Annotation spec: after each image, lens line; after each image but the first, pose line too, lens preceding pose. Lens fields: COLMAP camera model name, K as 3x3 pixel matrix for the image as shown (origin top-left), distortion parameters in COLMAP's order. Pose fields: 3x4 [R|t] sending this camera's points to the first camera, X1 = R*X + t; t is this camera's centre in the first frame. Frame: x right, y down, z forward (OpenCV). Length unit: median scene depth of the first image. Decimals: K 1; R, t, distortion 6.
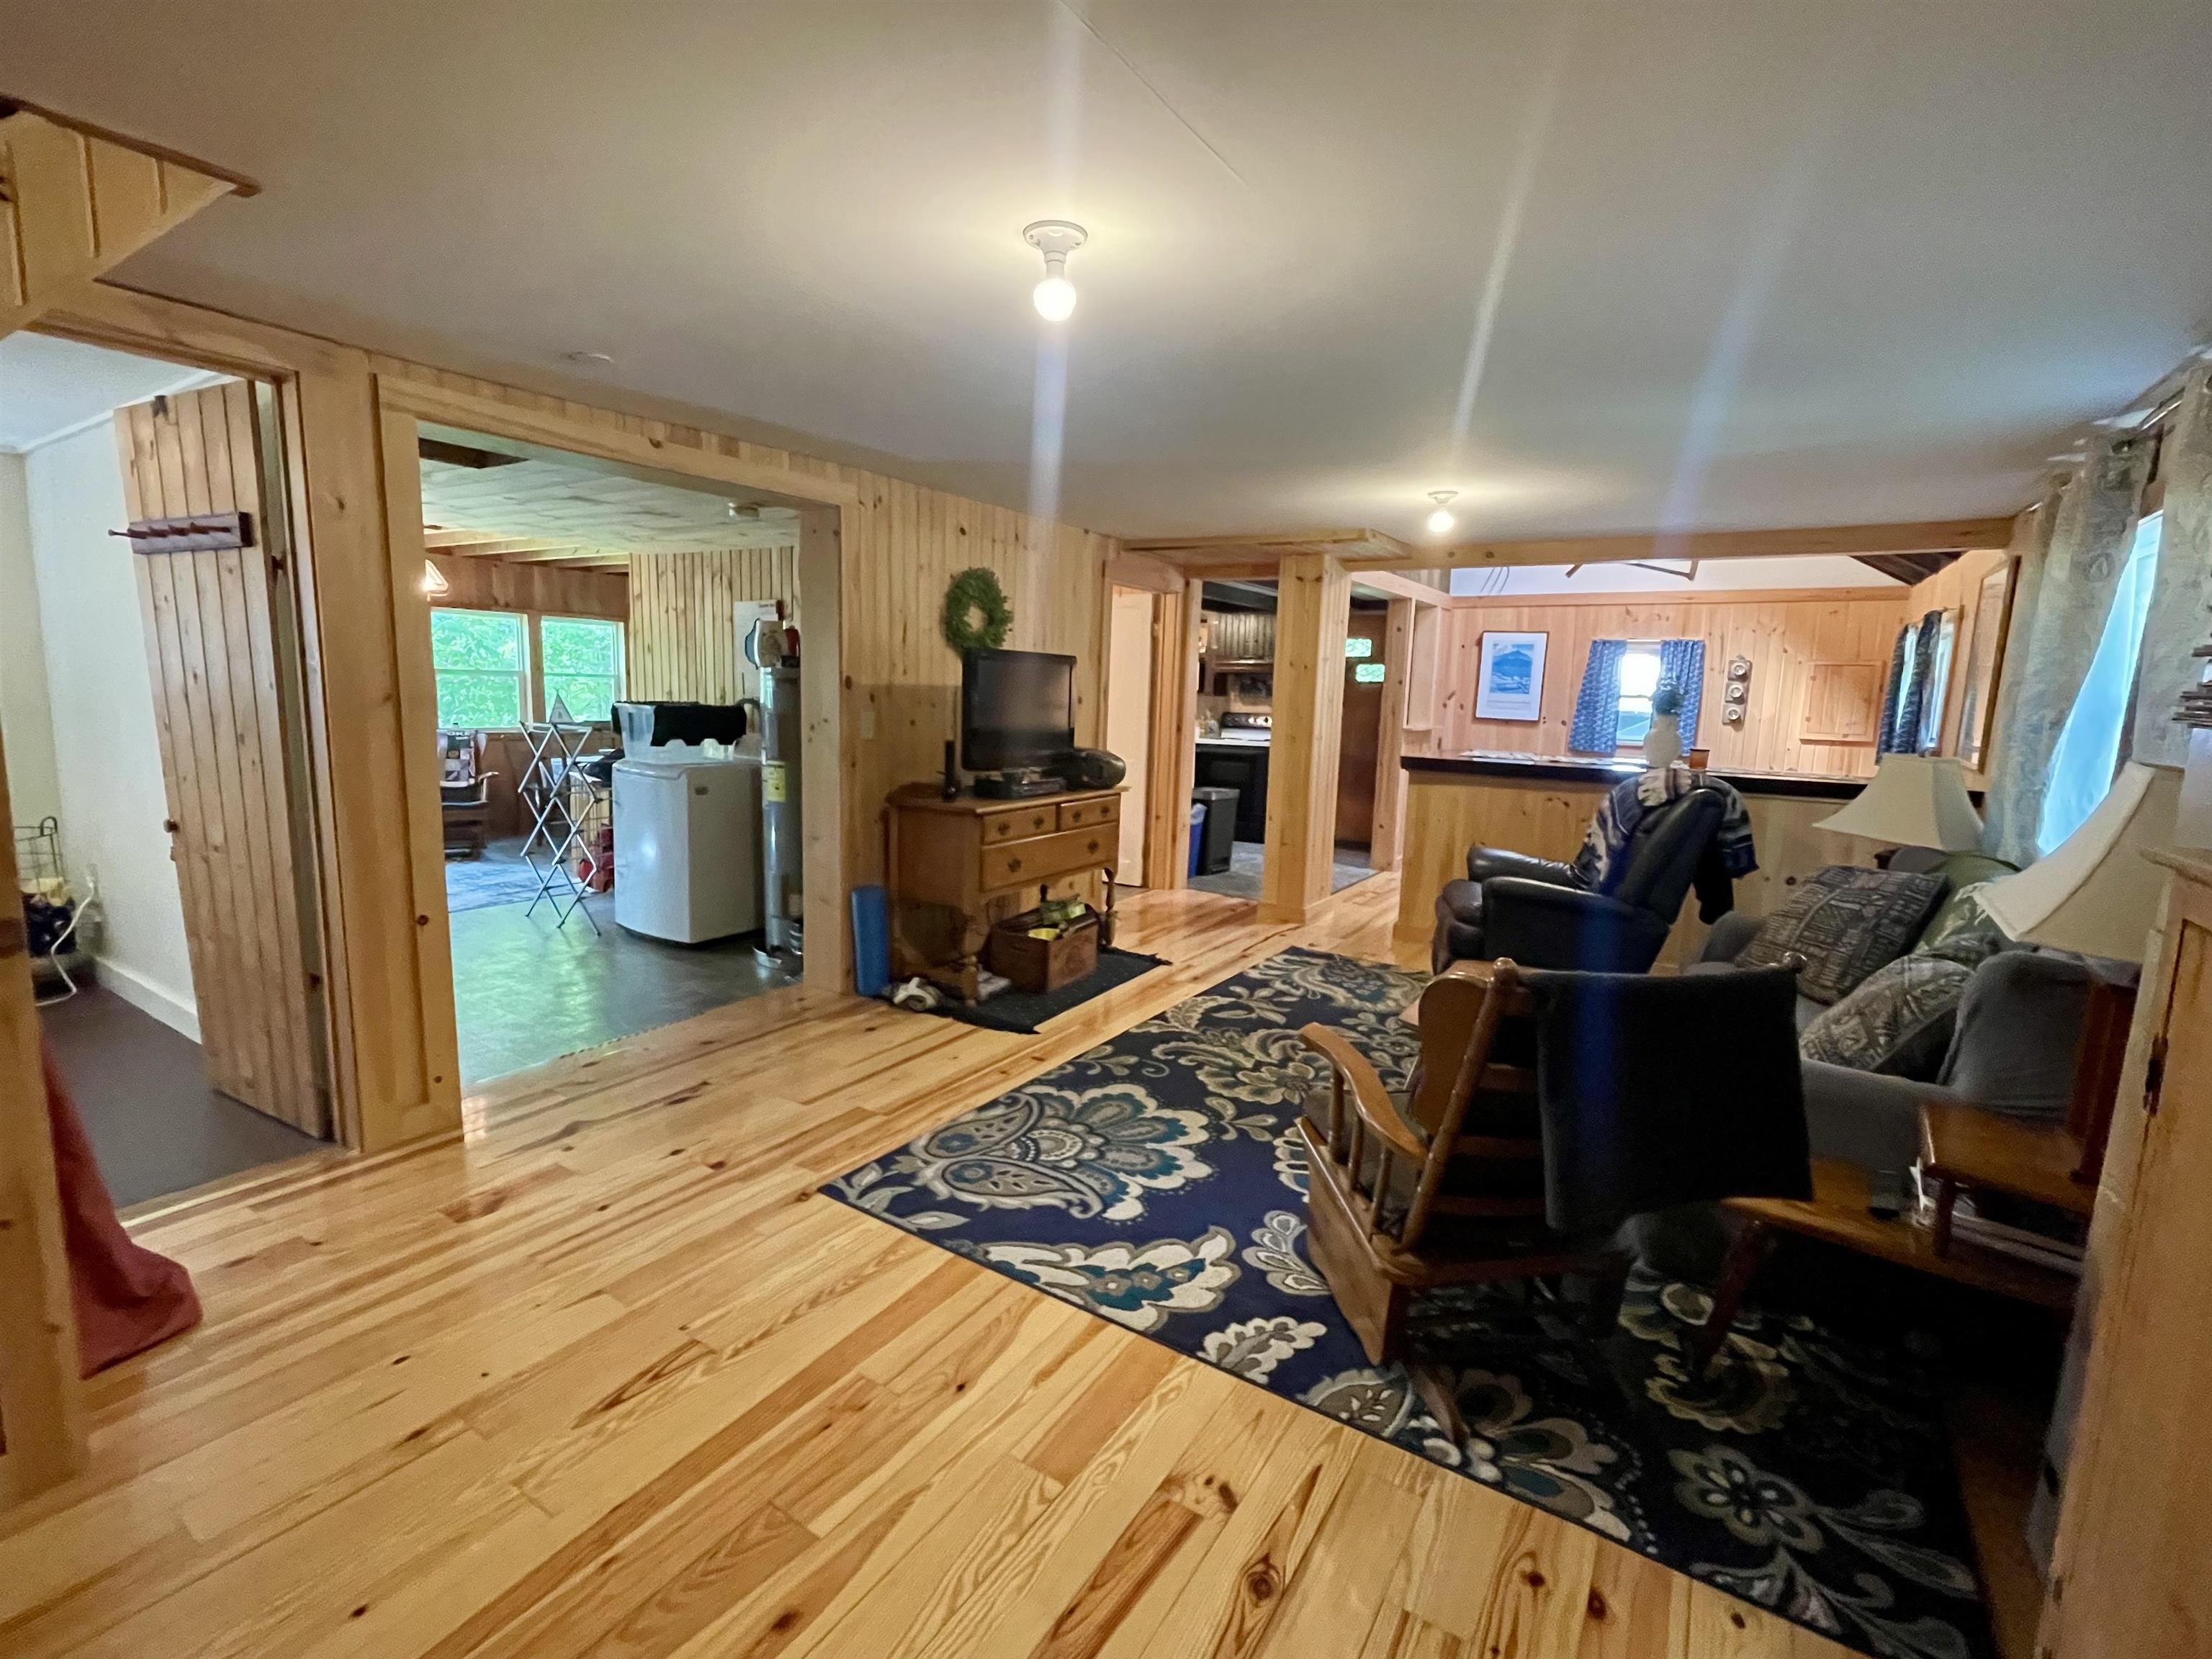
lens RADIAL K [[1002.8, 0, 1096.5], [0, 1002.8, 829.8], [0, 0, 1]] dist [-0.005735, 0.002671]
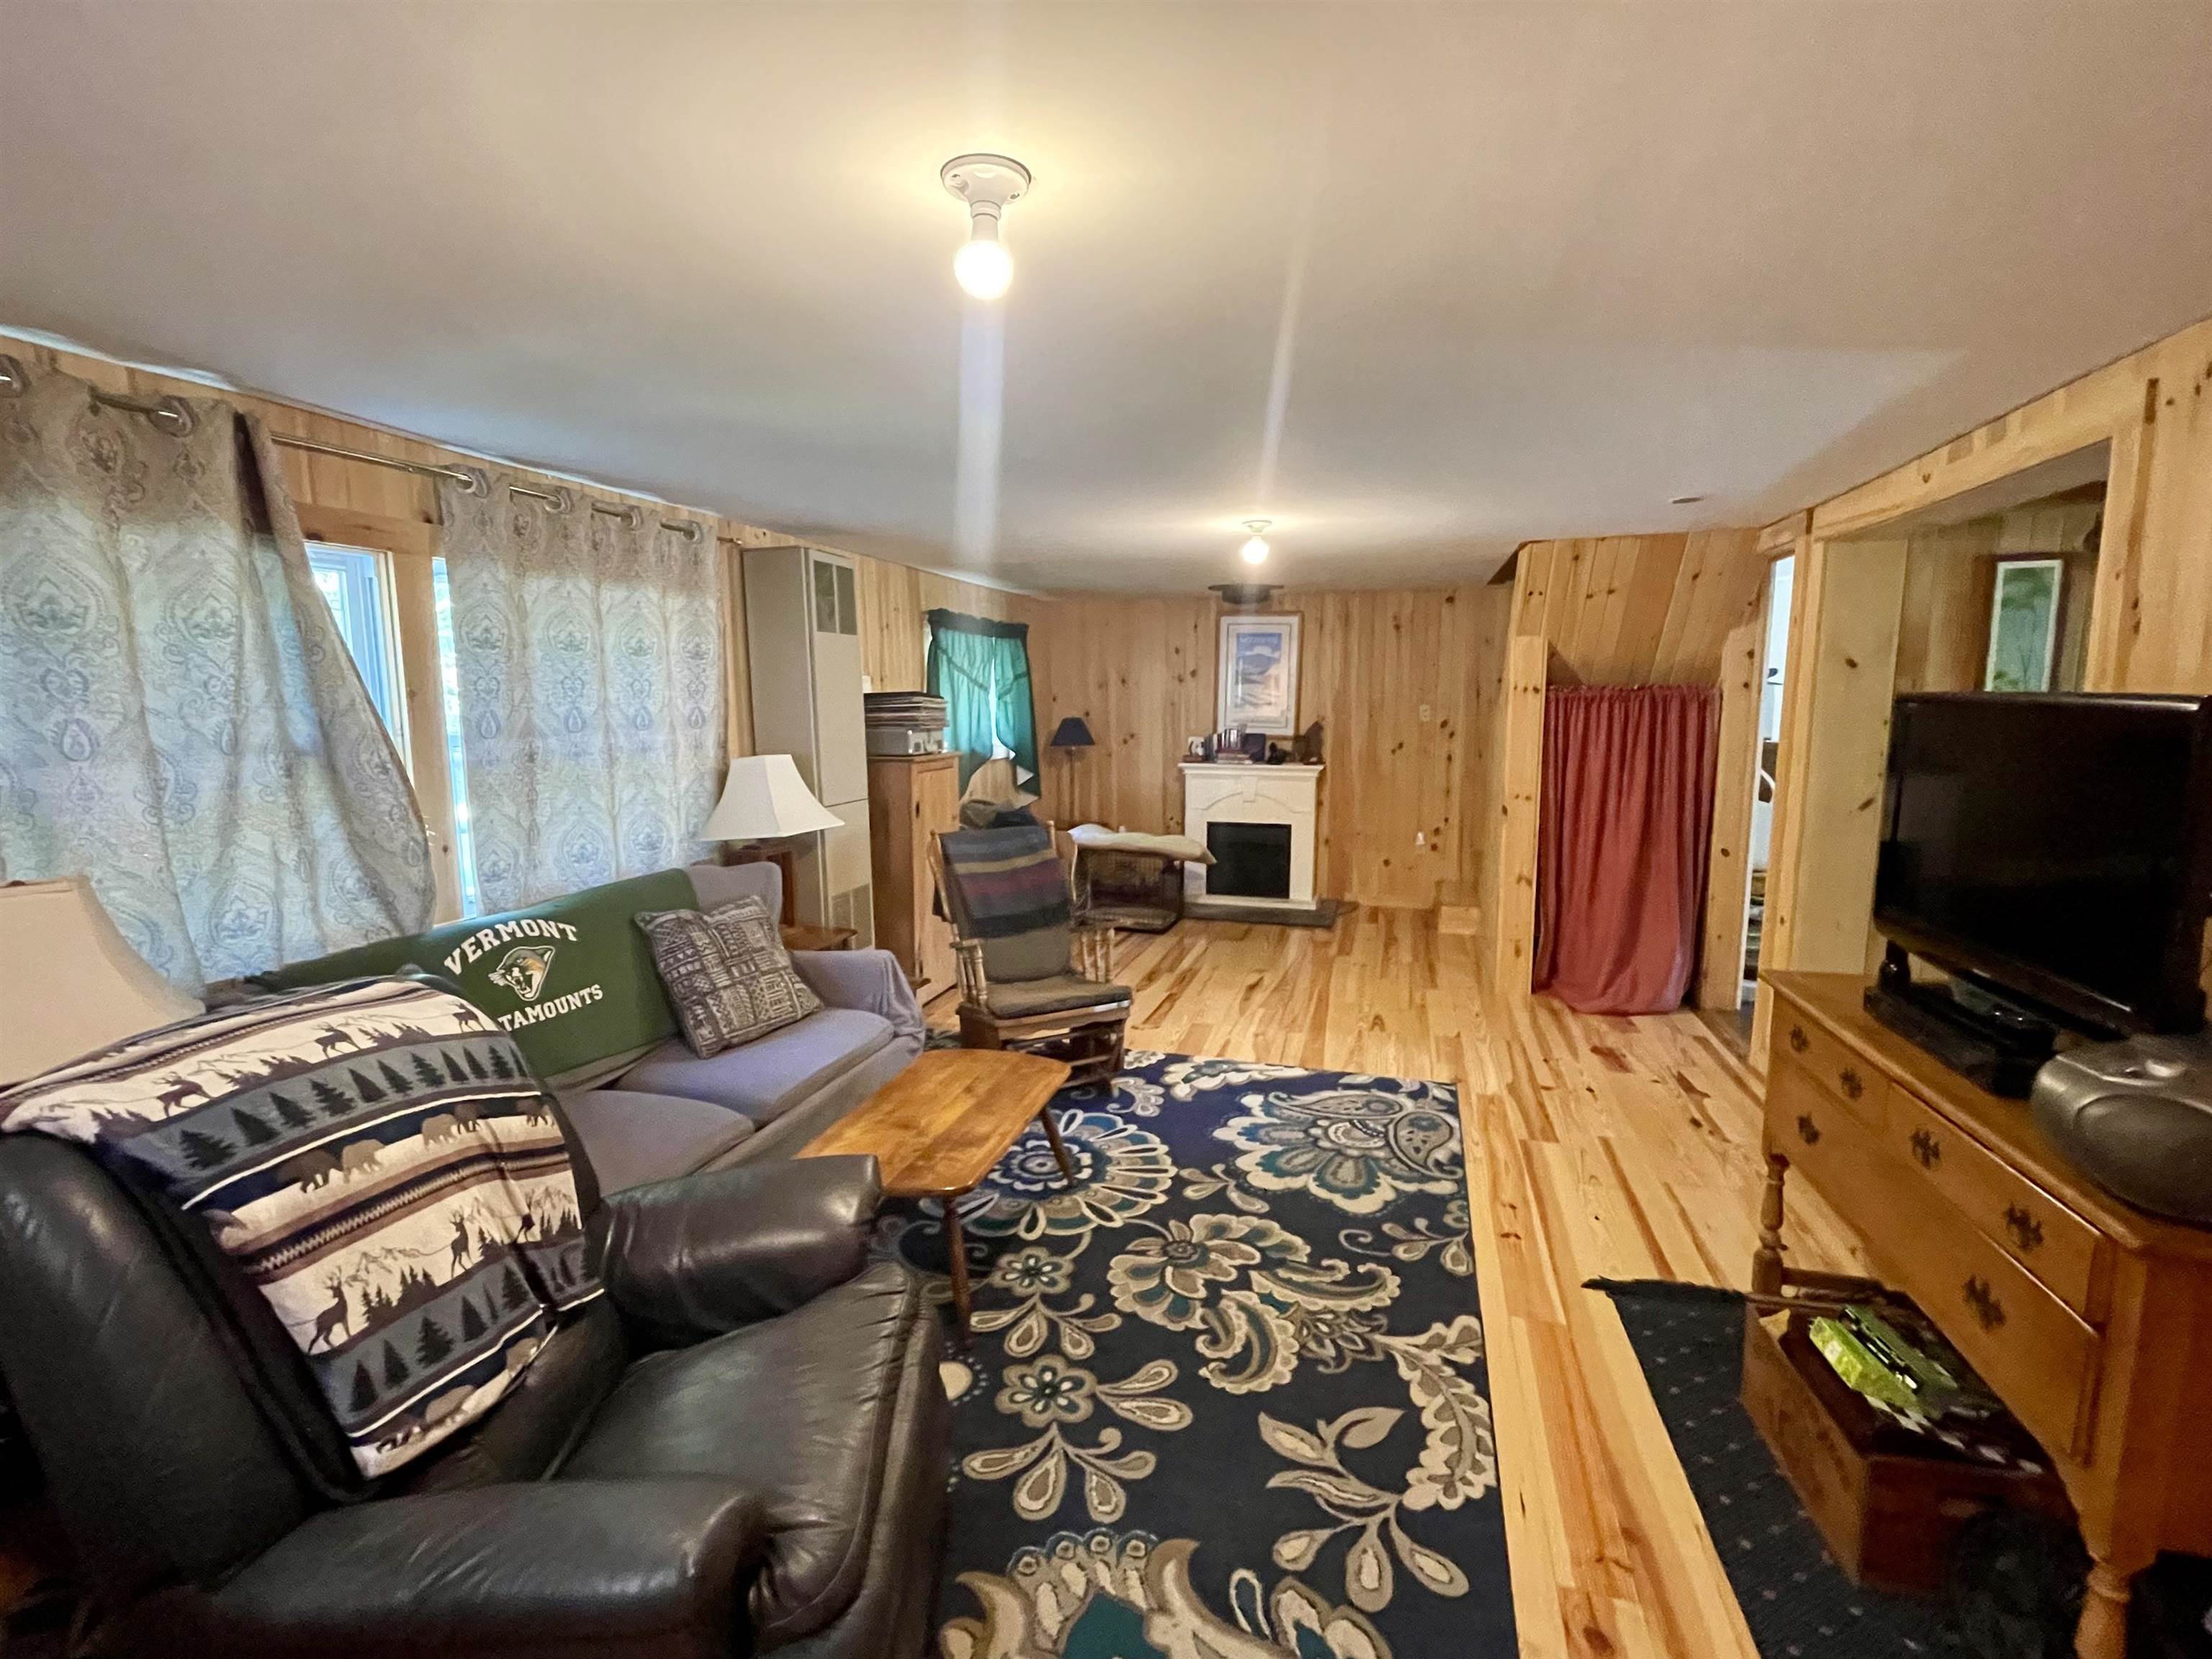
lens RADIAL K [[1002.8, 0, 1099.4], [0, 1002.8, 821.1], [0, 0, 1]] dist [-0.005735, 0.002671]
pose [[-0.957970, 0.010519, -0.286675, 0.440678], [-0.065262, 0.965132, 0.253498, -0.240621], [0.279345, 0.261553, -0.923881, 1.479488]]
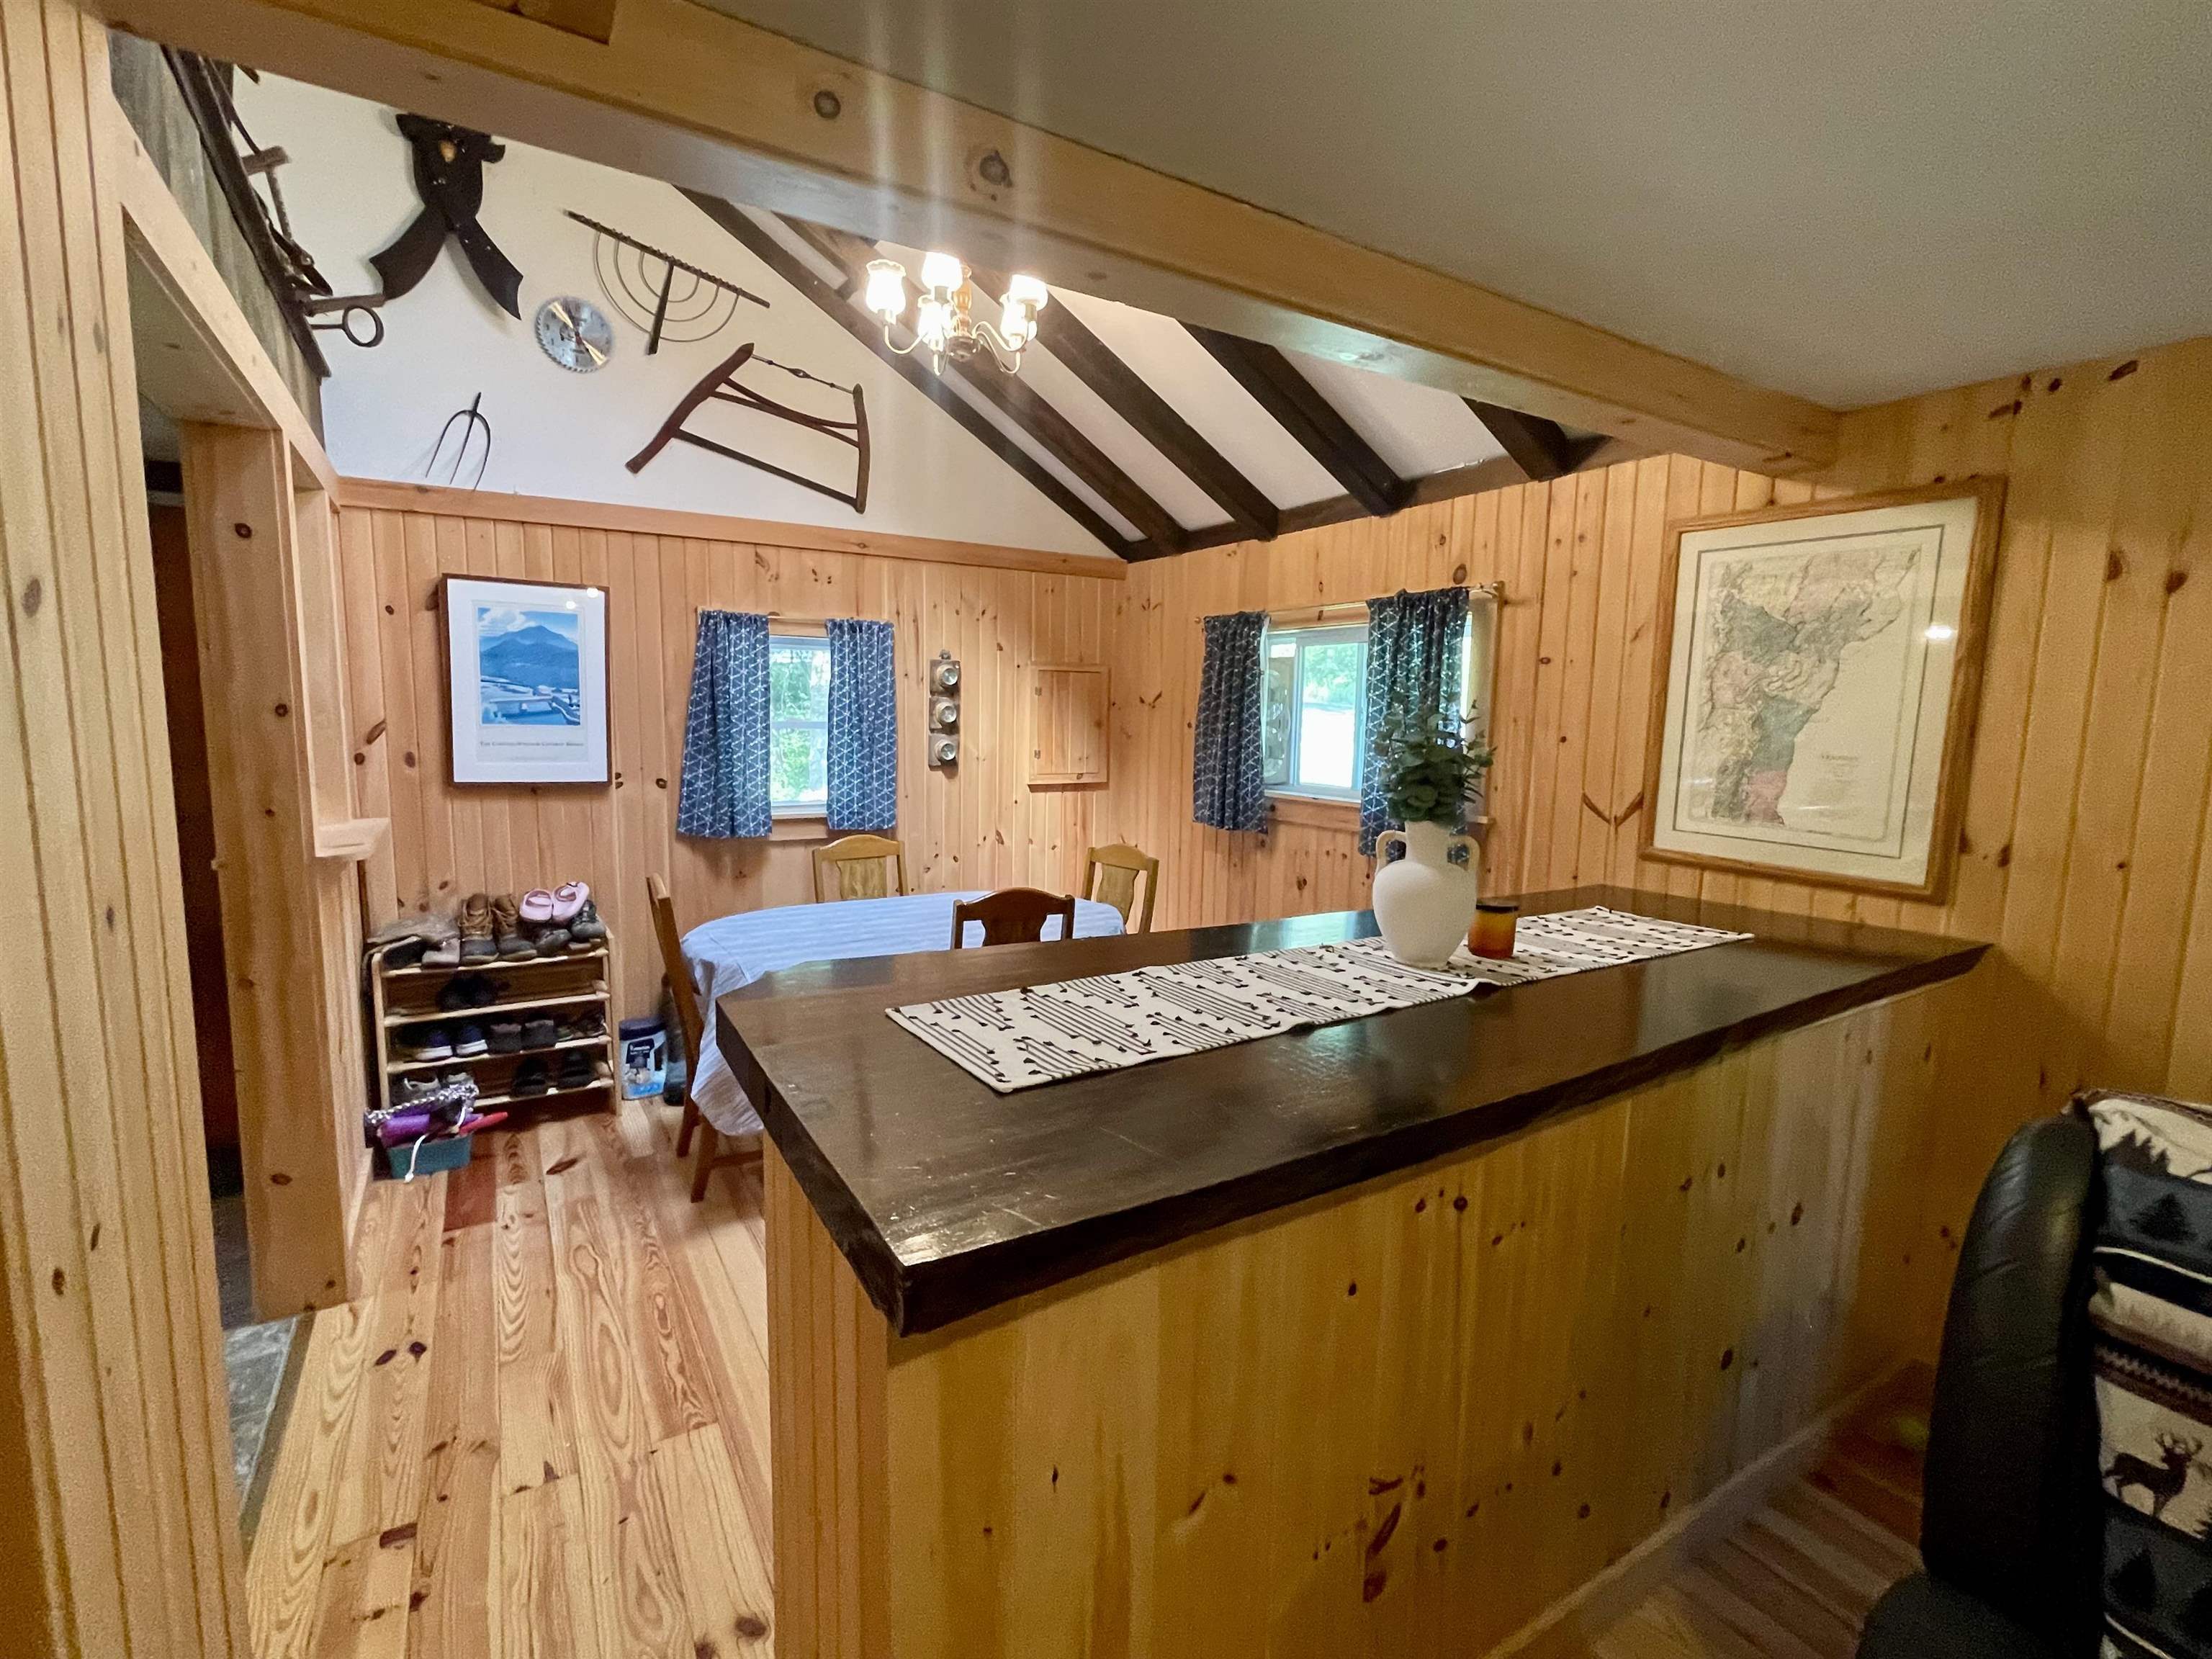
lens RADIAL K [[1002.8, 0, 1104.8], [0, 1002.8, 831.0], [0, 0, 1]] dist [-0.005735, 0.002671]
pose [[0.428254, -0.132668, 0.893866, 0.272133], [0.124236, 0.988415, 0.087179, -0.213118], [-0.895077, 0.073716, 0.439775, 1.285151]]
